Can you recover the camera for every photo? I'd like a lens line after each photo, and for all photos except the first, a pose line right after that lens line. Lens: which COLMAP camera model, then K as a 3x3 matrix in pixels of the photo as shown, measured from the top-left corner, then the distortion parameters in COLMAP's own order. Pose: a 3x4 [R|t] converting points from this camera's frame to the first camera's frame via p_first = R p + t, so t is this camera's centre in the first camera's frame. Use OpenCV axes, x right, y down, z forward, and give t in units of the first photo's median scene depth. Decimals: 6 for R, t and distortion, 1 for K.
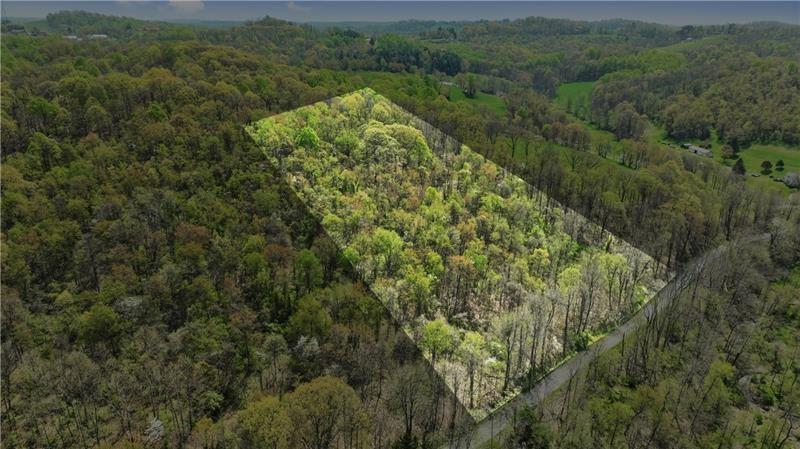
lens RADIAL K [[592.1, 0, 418.2], [0, 592.1, 228.6], [0, 0, 1]] dist [0.009465, 0.000931]
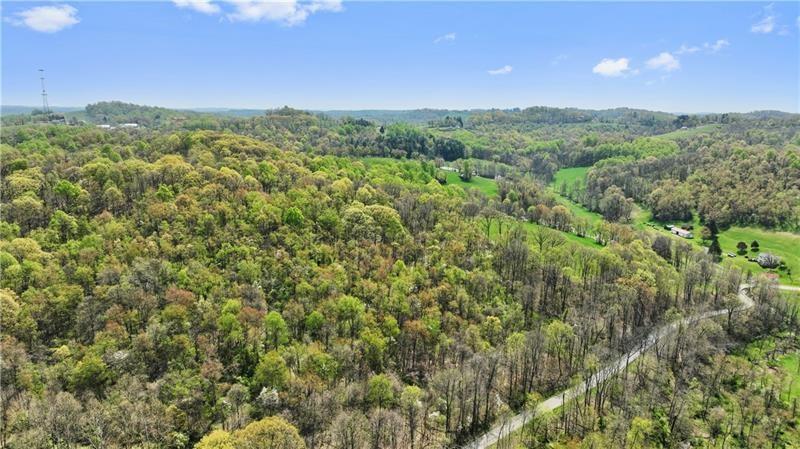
lens RADIAL K [[592.1, 0, 418.2], [0, 592.1, 228.6], [0, 0, 1]] dist [0.009465, 0.000931]
pose [[0.999389, 0.006522, -0.034330, 0.079900], [-0.011159, 0.990556, -0.136652, 0.018878], [0.033115, 0.136952, 0.990024, -0.092351]]
